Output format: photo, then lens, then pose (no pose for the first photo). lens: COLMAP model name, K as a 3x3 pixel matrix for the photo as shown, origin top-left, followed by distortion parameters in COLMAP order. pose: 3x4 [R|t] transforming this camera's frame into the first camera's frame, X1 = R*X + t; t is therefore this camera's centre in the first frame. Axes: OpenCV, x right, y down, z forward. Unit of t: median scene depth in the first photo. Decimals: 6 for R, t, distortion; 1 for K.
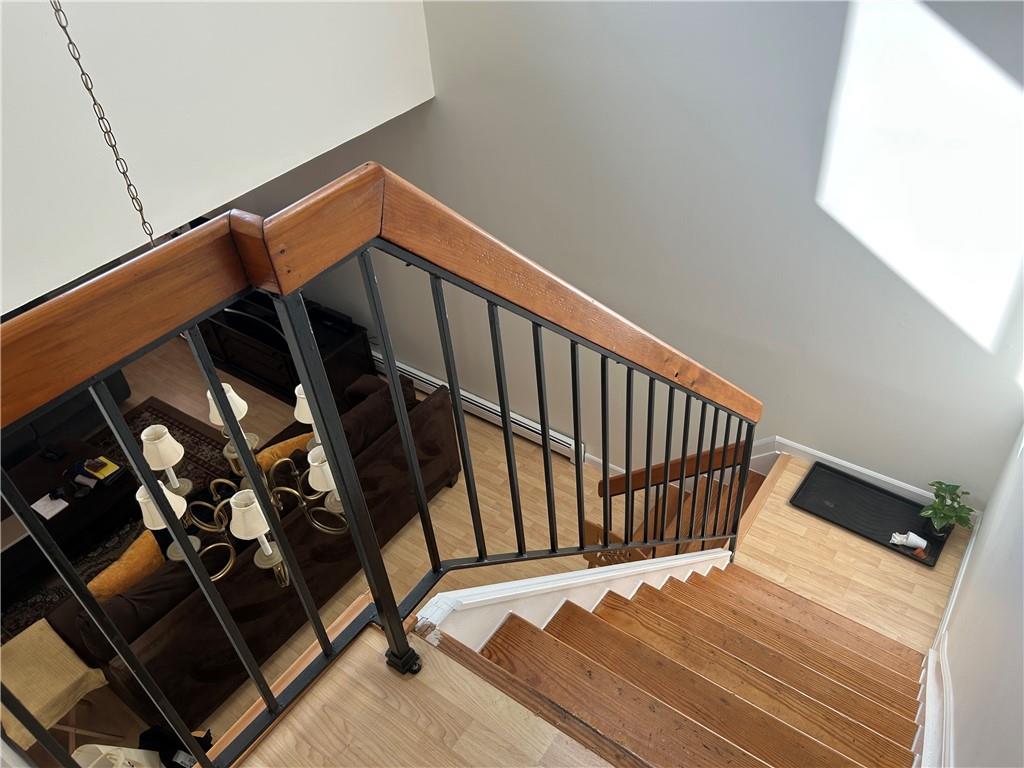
lens RADIAL K [[775.2, 0, 520.3], [0, 775.2, 377.9], [0, 0, 1]] dist [0.059154, -0.064330]
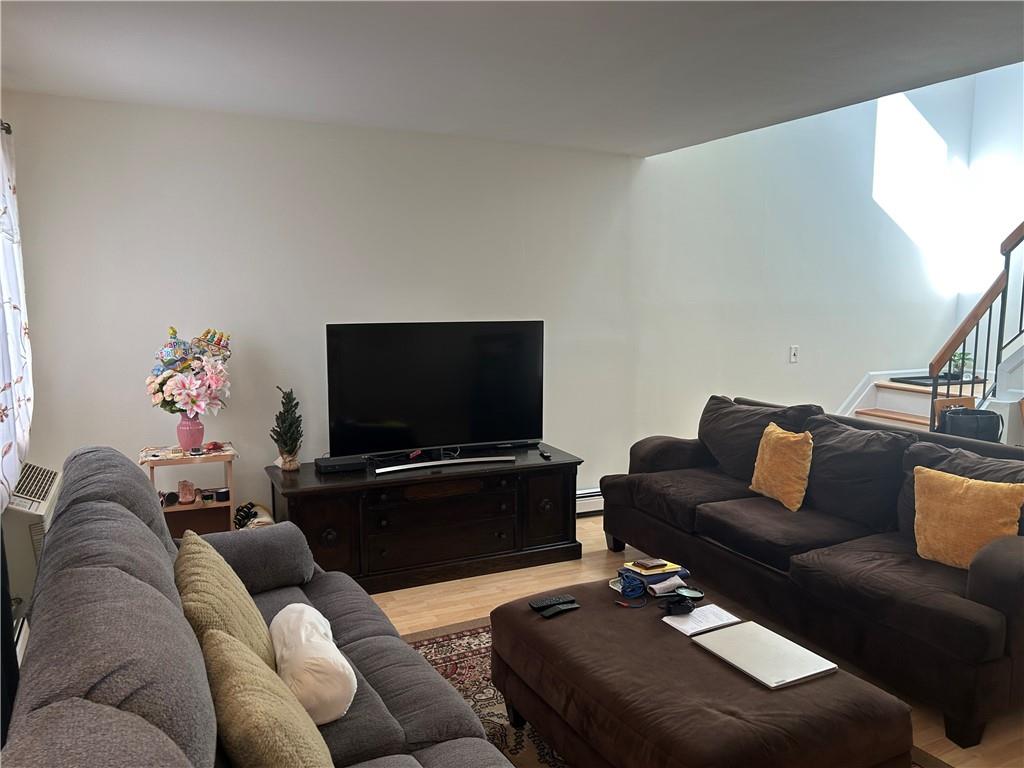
lens RADIAL K [[775.2, 0, 514.7], [0, 775.2, 385.3], [0, 0, 1]] dist [0.059154, -0.064330]
pose [[0.470741, -0.029968, 0.881762, -1.104068], [0.525704, 0.812158, -0.253052, 0.097975], [-0.708547, 0.582667, 0.398070, 0.764871]]
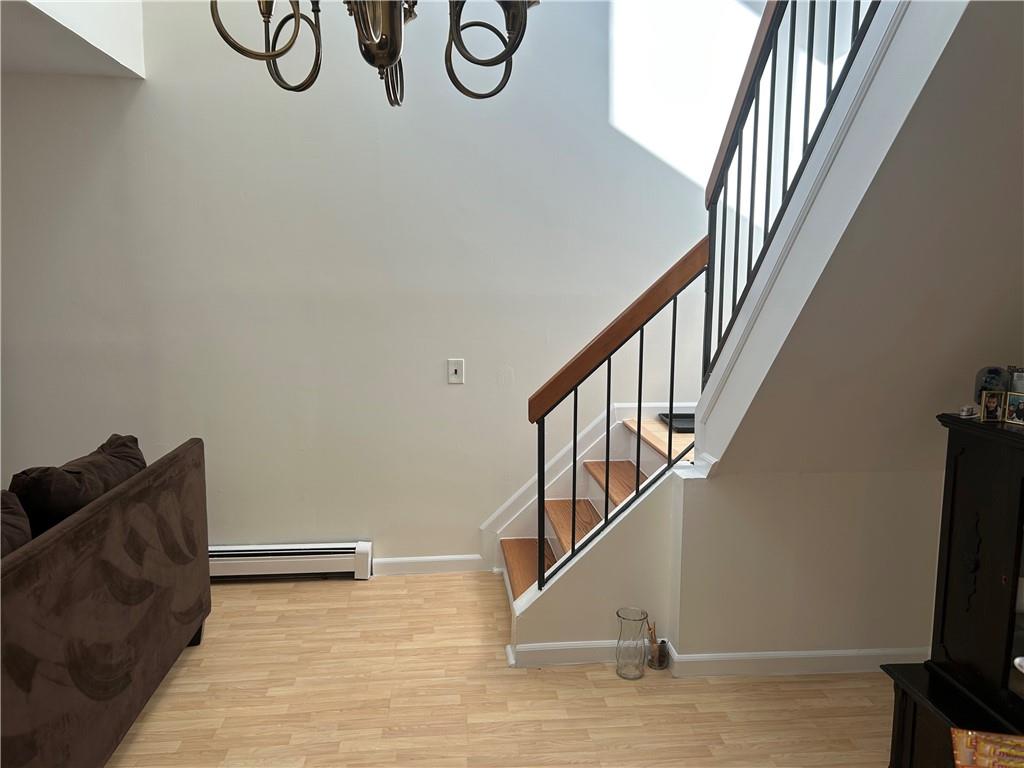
lens RADIAL K [[775.2, 0, 521.3], [0, 775.2, 387.9], [0, 0, 1]] dist [0.059154, -0.064330]
pose [[0.745261, -0.015721, 0.666587, -0.325205], [0.372994, 0.838495, -0.397242, 0.330098], [-0.552685, 0.544682, 0.630762, 0.391270]]
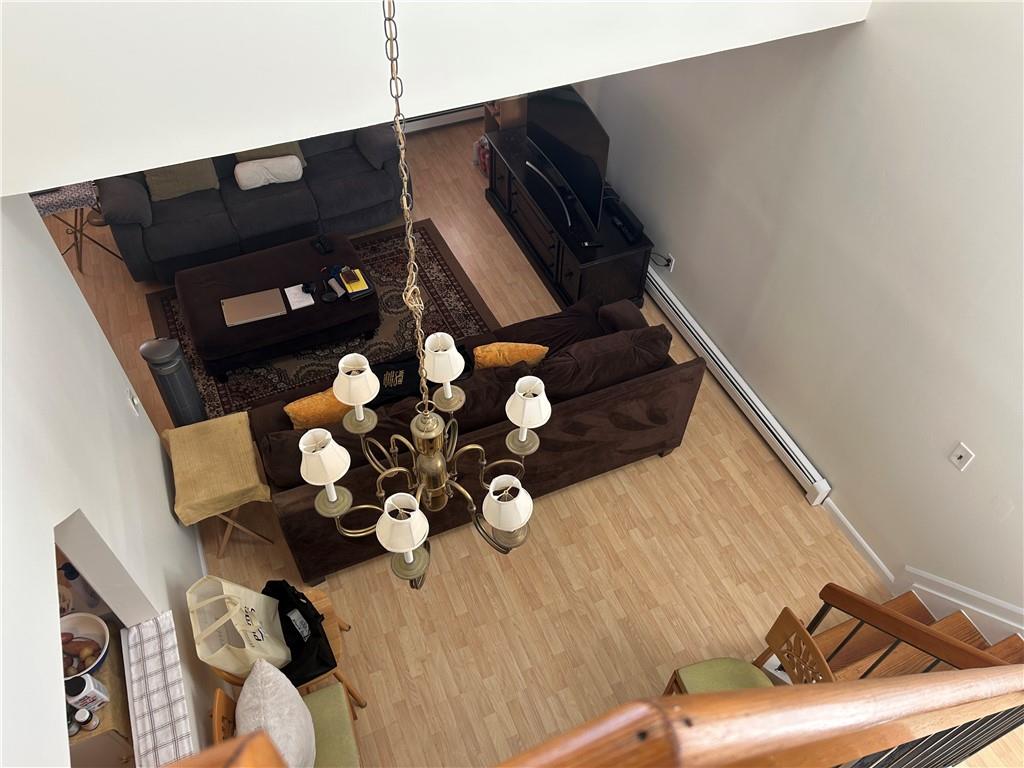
lens RADIAL K [[775.2, 0, 513.2], [0, 775.2, 381.1], [0, 0, 1]] dist [0.059154, -0.064330]
pose [[0.856971, 0.443935, -0.261769, -0.043144], [-0.387537, 0.889924, 0.240520, -0.089877], [0.339730, -0.104674, 0.934680, 0.129060]]
